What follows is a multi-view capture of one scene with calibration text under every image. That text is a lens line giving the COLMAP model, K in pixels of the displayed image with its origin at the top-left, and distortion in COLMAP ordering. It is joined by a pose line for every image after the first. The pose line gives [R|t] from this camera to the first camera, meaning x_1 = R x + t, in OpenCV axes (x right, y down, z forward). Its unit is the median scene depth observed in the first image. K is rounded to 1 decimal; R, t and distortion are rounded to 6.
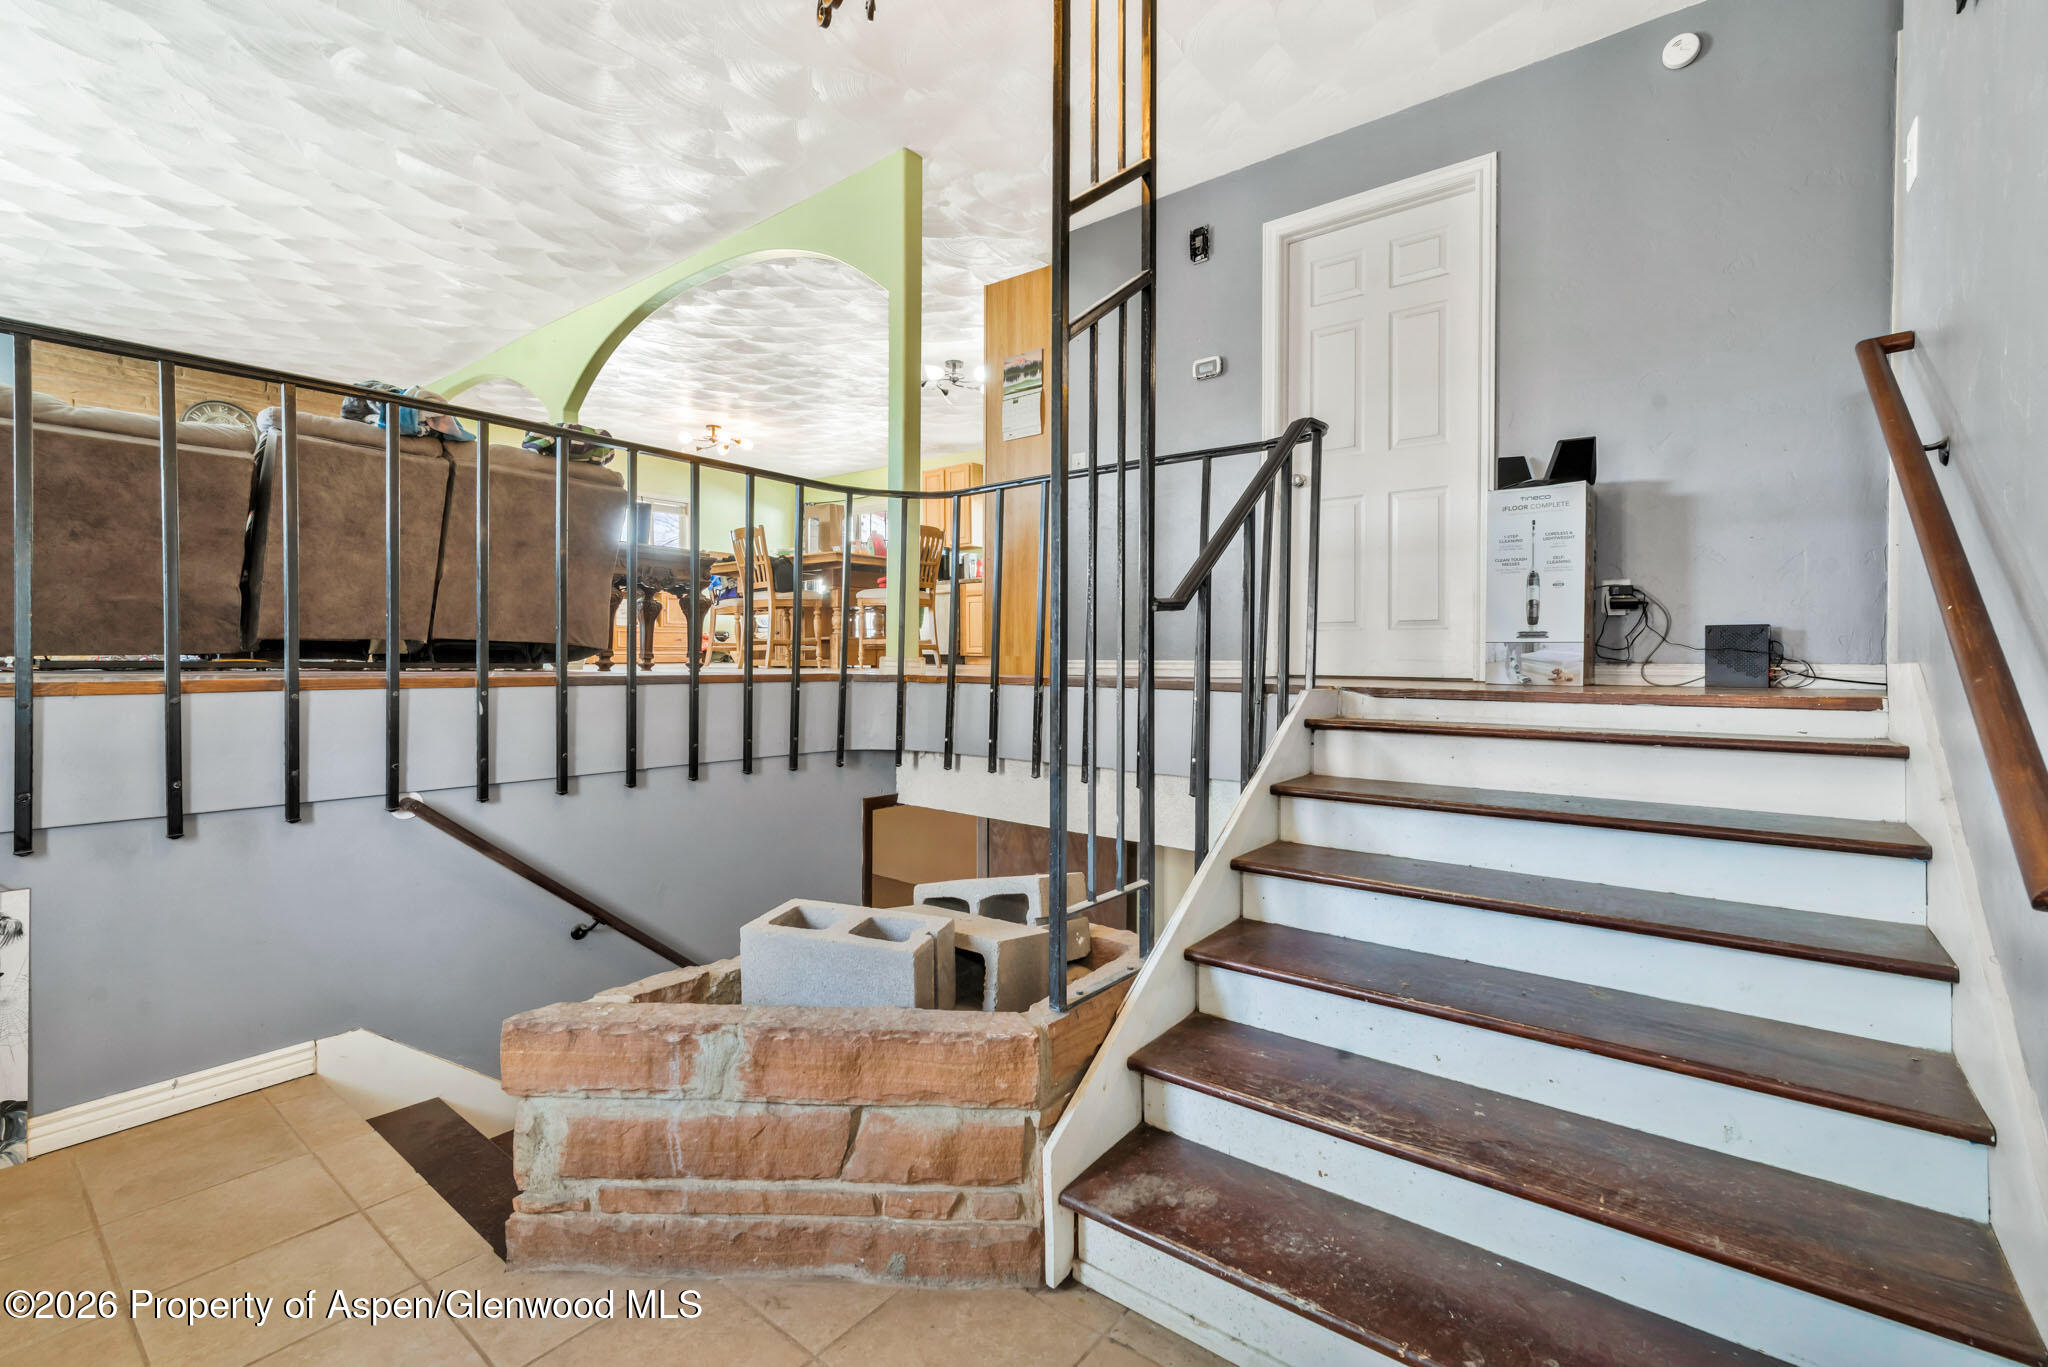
lens RADIAL K [[896.6, 0, 1037.8], [0, 896.6, 671.7], [0, 0, 1]] dist [0.003098, 0.000664]
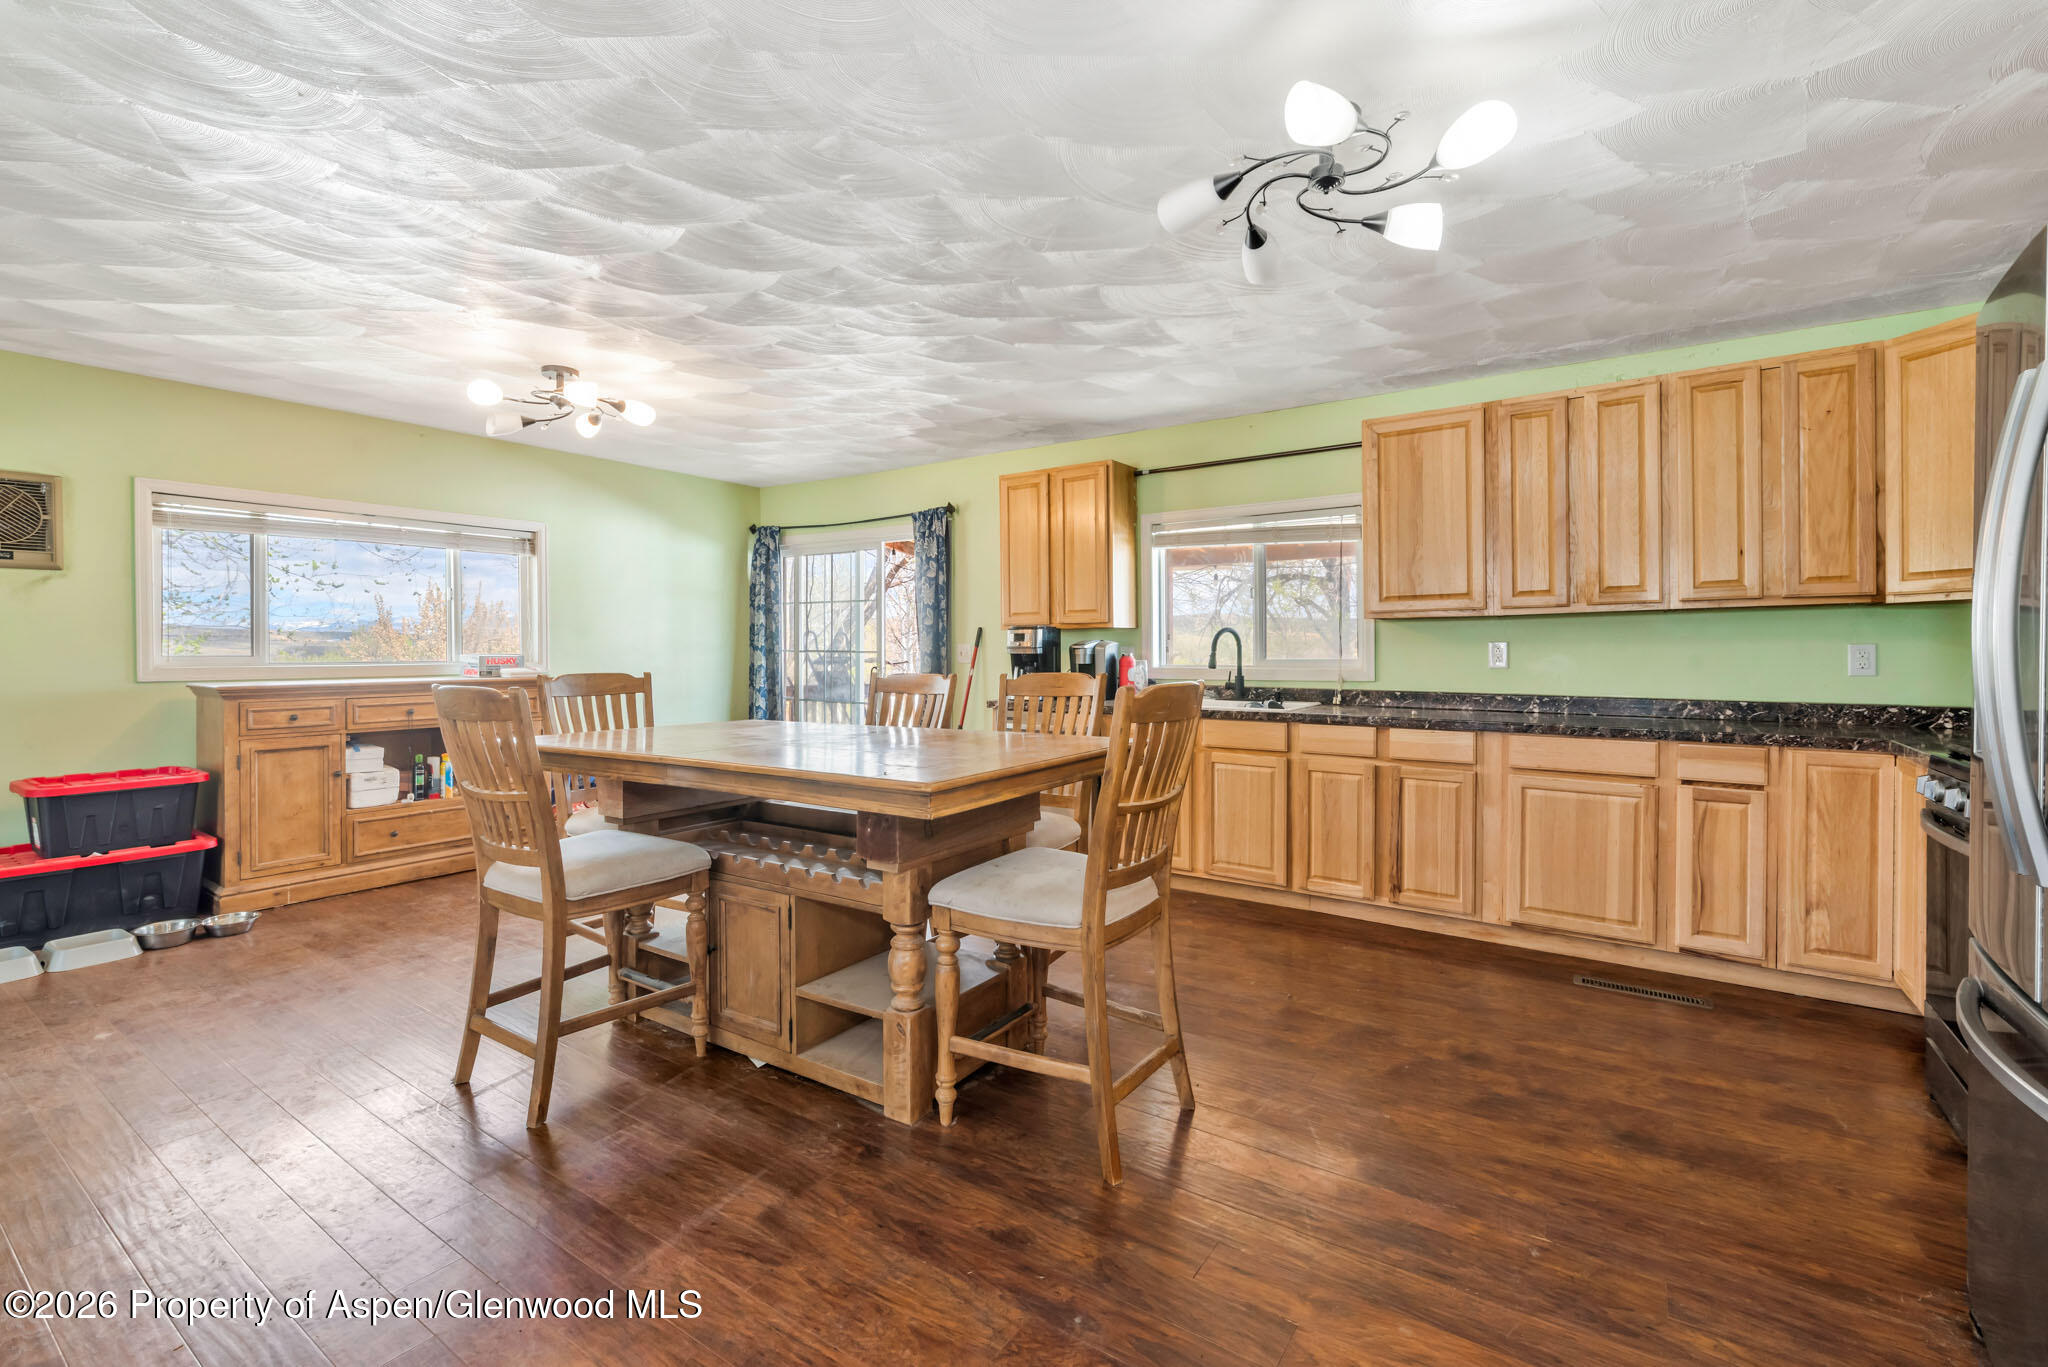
lens RADIAL K [[877.1, 0, 1018.6], [0, 877.1, 660.6], [0, 0, 1]] dist [-0.000103, 0.001781]
pose [[0.998599, 0.002467, 0.052860, -0.183780], [-0.001890, 0.999938, -0.010957, -0.145198], [-0.052884, 0.010842, 0.998542, 0.641806]]
